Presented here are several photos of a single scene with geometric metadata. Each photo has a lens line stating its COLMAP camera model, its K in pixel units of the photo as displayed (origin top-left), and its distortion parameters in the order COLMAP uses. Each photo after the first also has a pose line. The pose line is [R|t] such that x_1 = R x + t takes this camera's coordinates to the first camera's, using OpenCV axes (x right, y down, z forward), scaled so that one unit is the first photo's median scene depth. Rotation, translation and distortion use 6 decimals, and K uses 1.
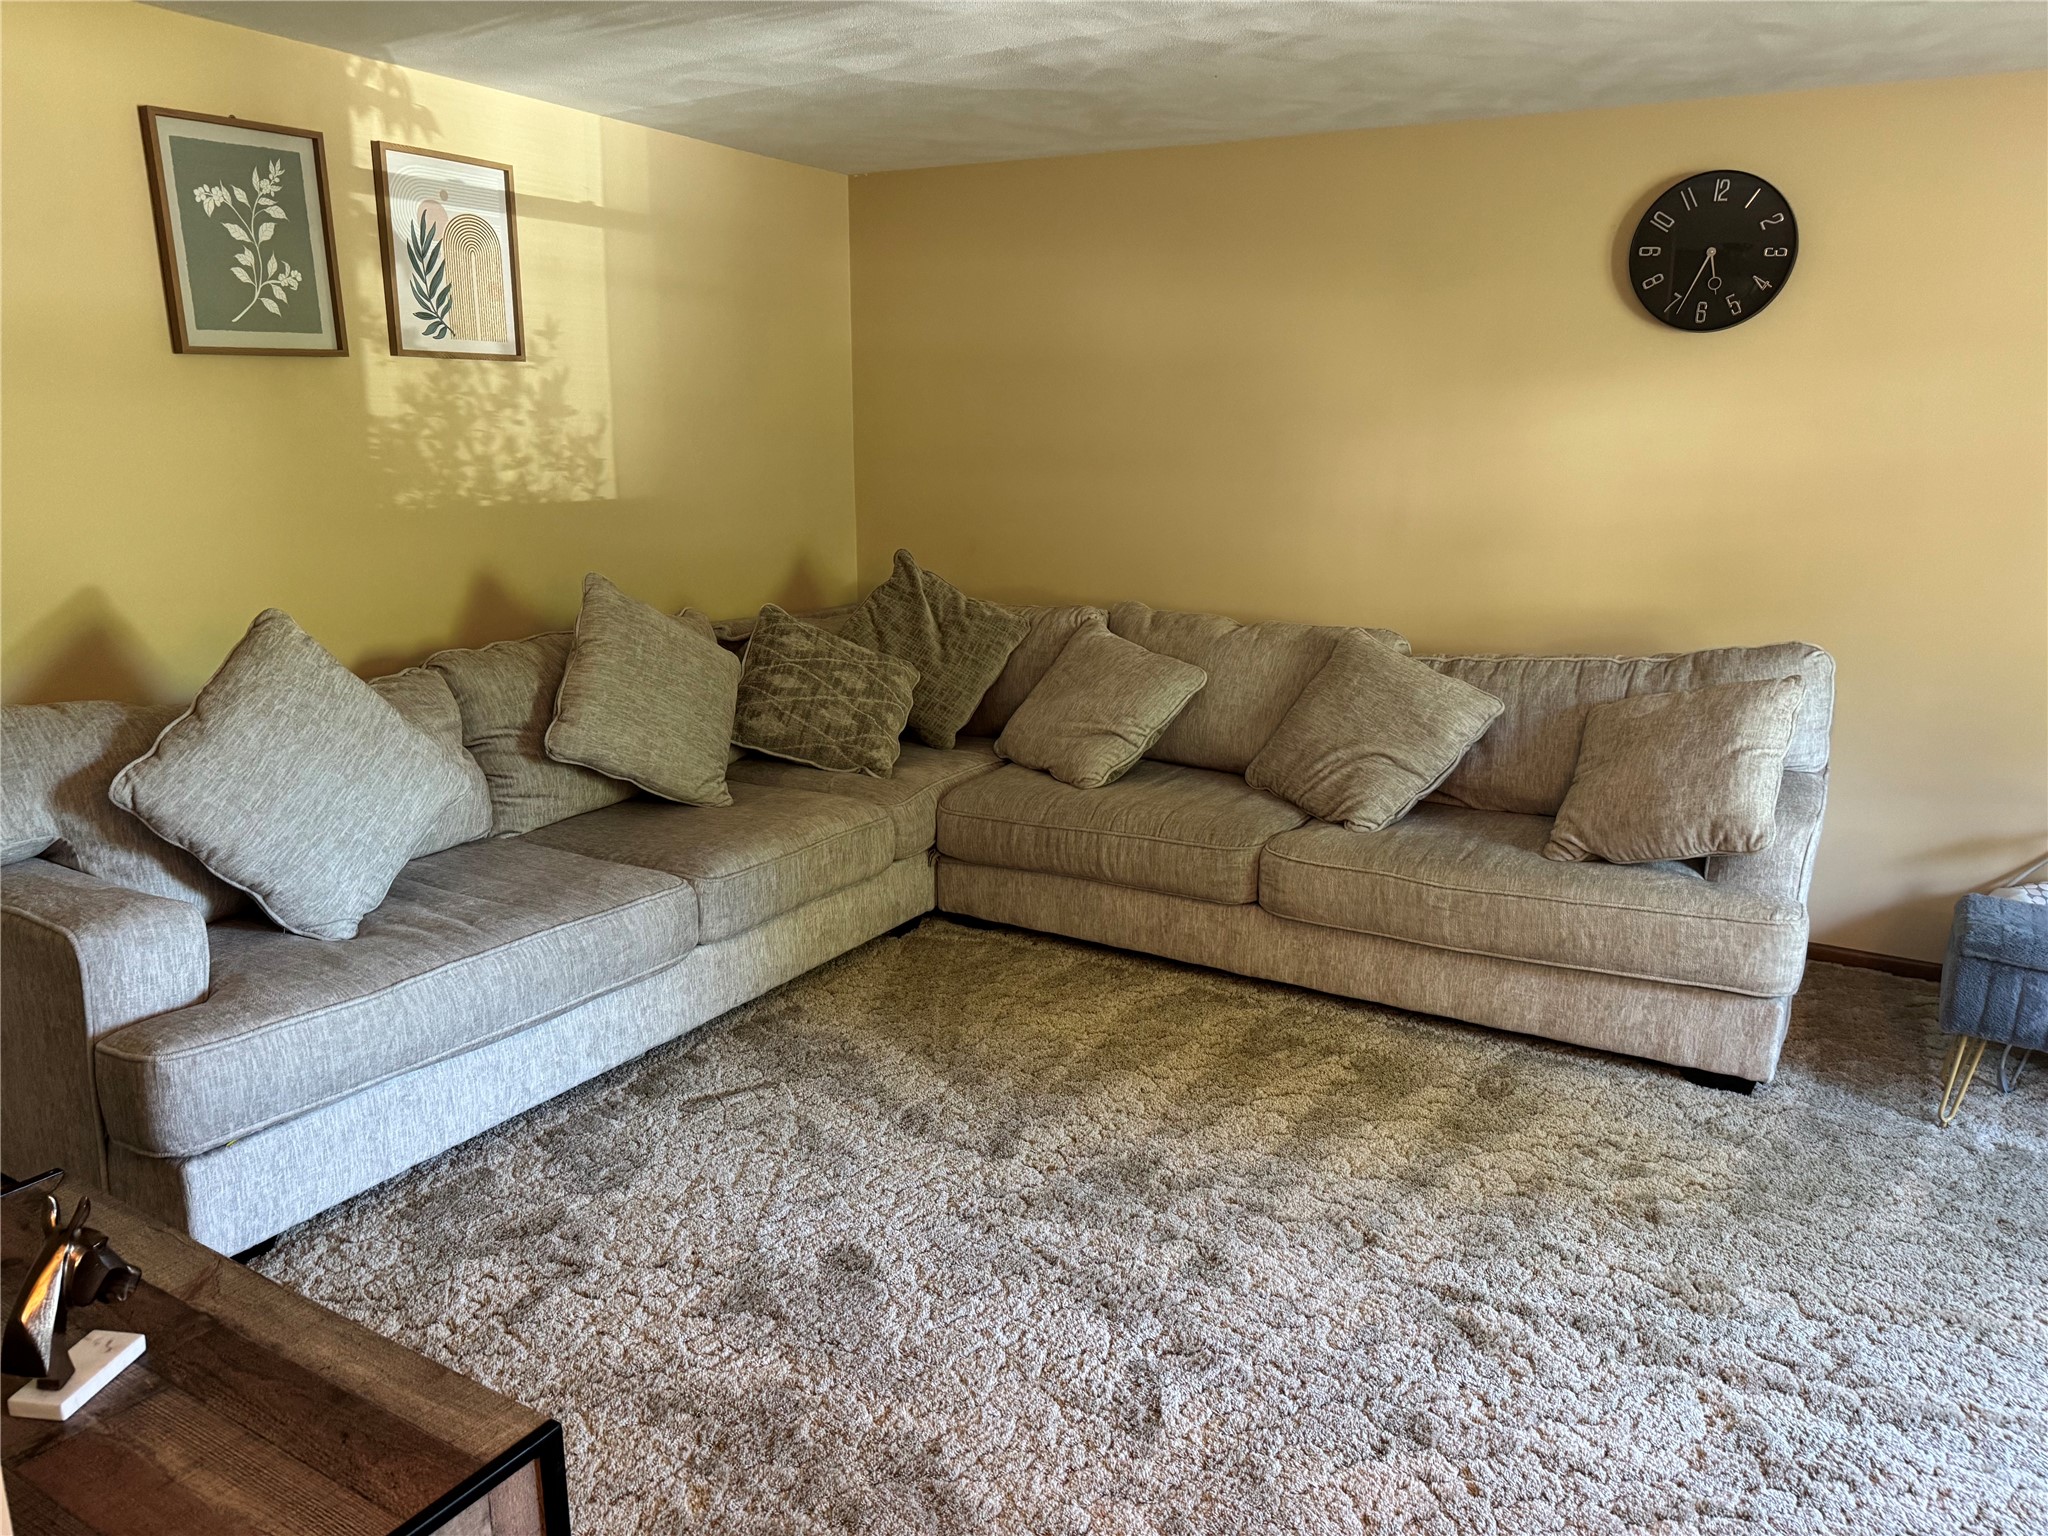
lens RADIAL K [[1433.7, 0, 1028.3], [0, 1433.7, 774.5], [0, 0, 1]] dist [0.091190, -0.117896]
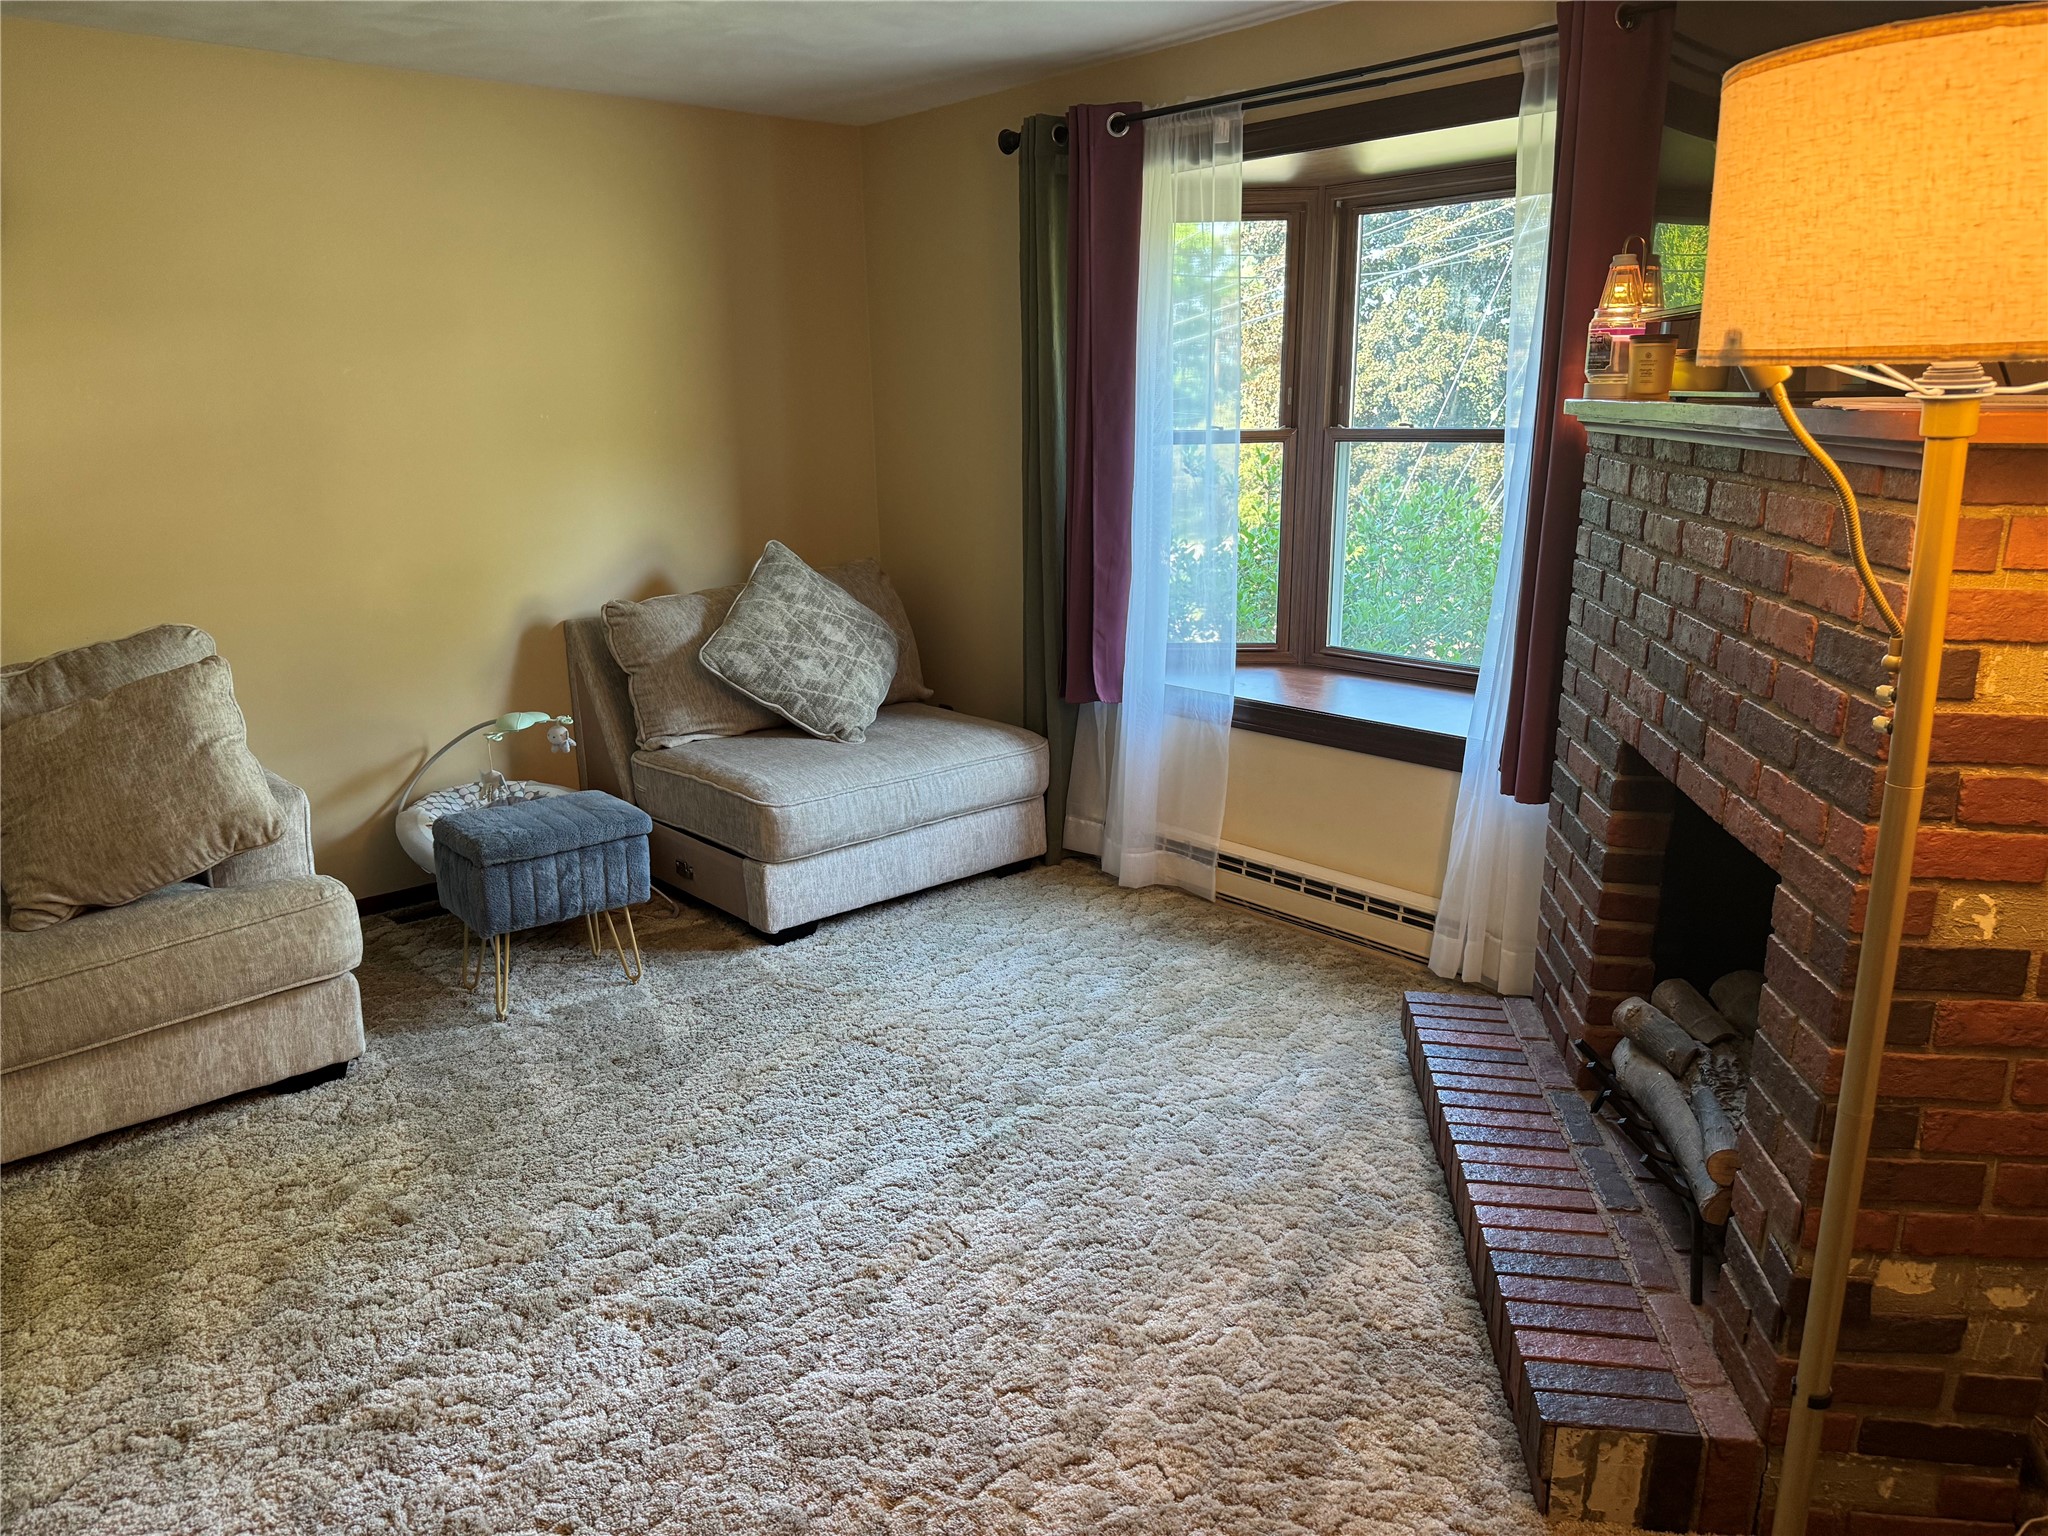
lens RADIAL K [[1445.8, 0, 1025.0], [0, 1445.8, 767.9], [0, 0, 1]] dist [0.048026, -0.057238]
pose [[0.313084, -0.254837, 0.914897, -0.258302], [0.241482, 0.953028, 0.182822, -0.058744], [-0.918512, 0.163693, 0.359916, 0.238515]]
